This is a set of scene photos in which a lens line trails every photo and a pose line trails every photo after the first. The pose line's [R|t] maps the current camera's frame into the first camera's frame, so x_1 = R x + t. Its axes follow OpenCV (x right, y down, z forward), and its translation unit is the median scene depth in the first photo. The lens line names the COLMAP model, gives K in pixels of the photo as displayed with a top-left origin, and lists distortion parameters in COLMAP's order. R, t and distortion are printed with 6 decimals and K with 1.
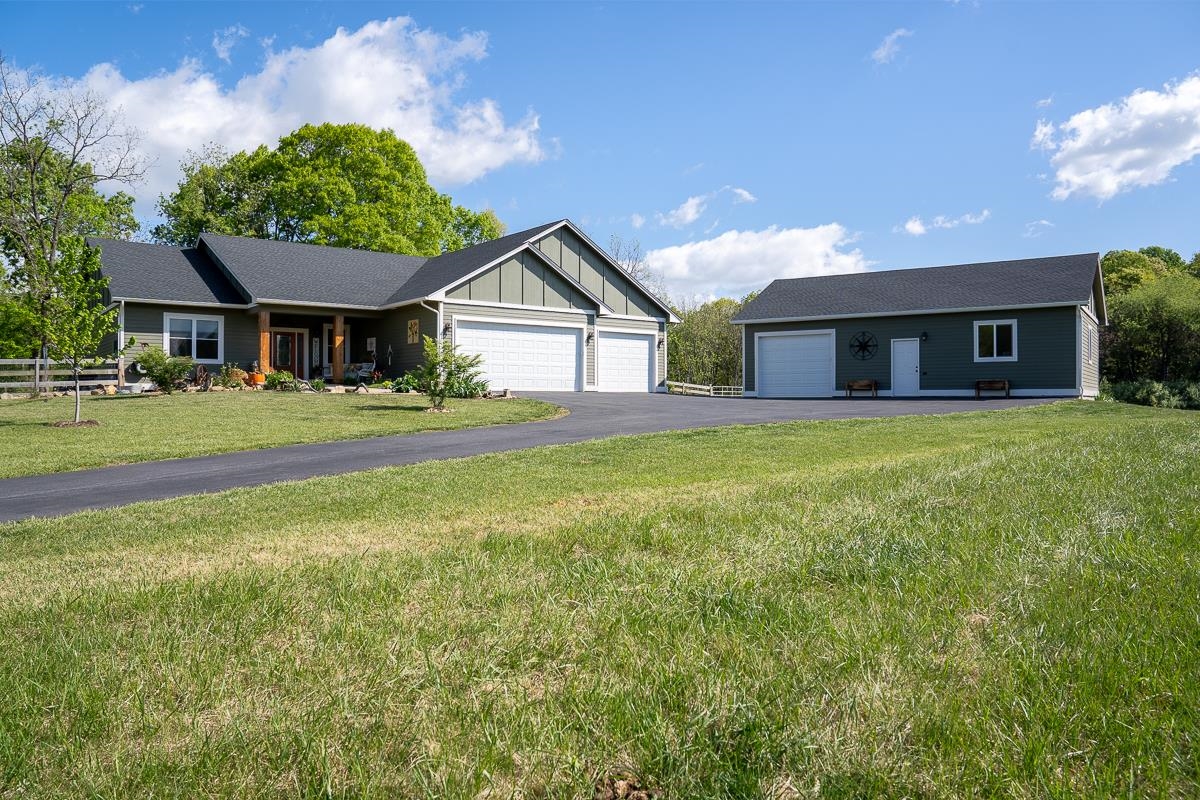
lens RADIAL K [[841.1, 0, 606.9], [0, 841.1, 401.0], [0, 0, 1]] dist [-0.122958, 0.088320]
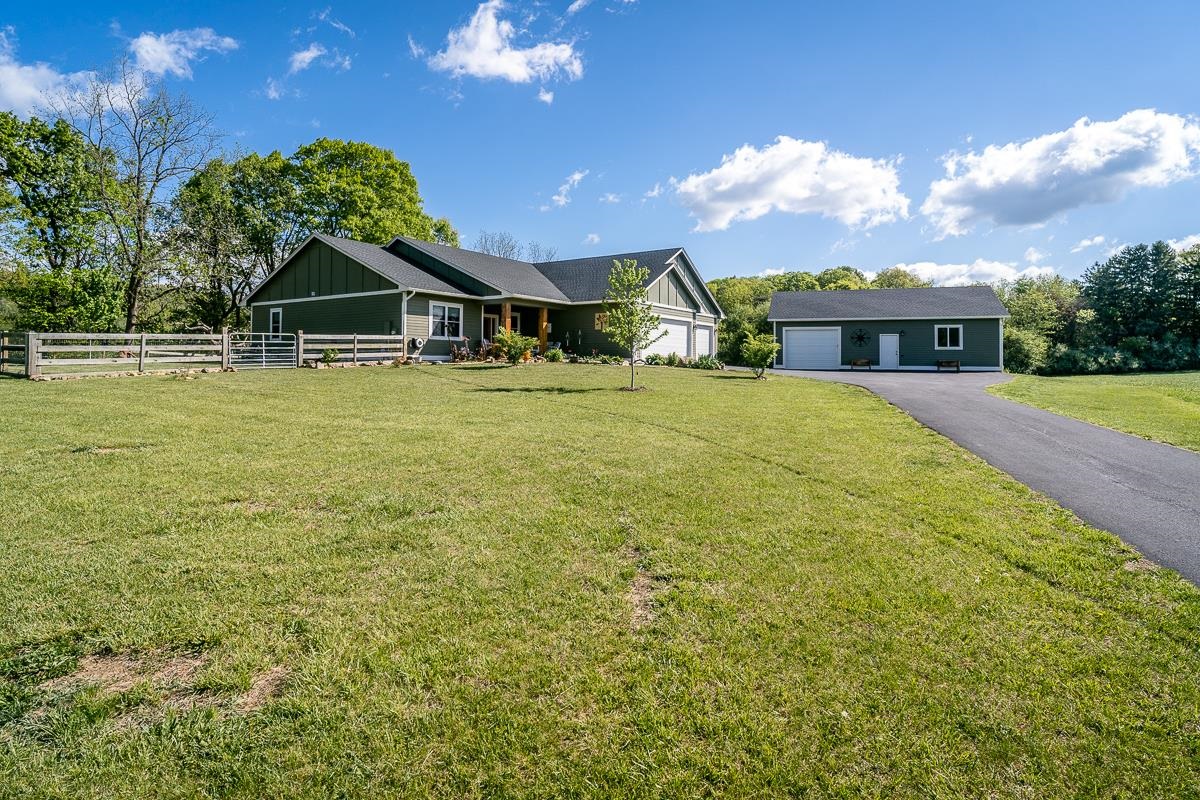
lens RADIAL K [[643.6, 0, 598.8], [0, 643.6, 341.7], [0, 0, 1]] dist [0.000443, -0.000733]
pose [[0.960087, 0.020517, 0.278949, -0.511607], [-0.010202, 0.999211, -0.038379, -0.006039], [-0.279517, 0.034001, 0.959539, -0.044544]]
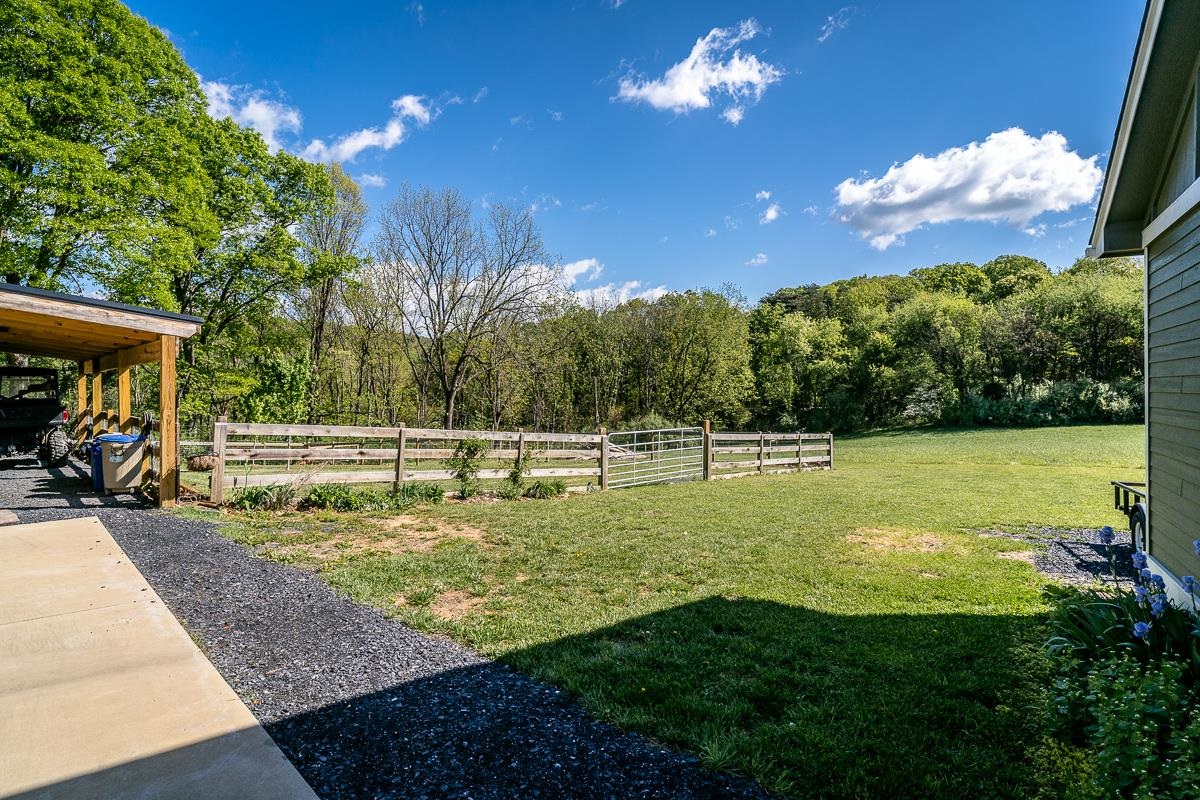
lens RADIAL K [[618.9, 0, 599.4], [0, 618.9, 386.4], [0, 0, 1]] dist [0.000598, 0.000706]
pose [[0.996495, -0.003385, 0.083588, 0.154158], [0.003650, 0.999989, -0.003017, -0.059327], [-0.083577, 0.003311, 0.996496, 1.128718]]
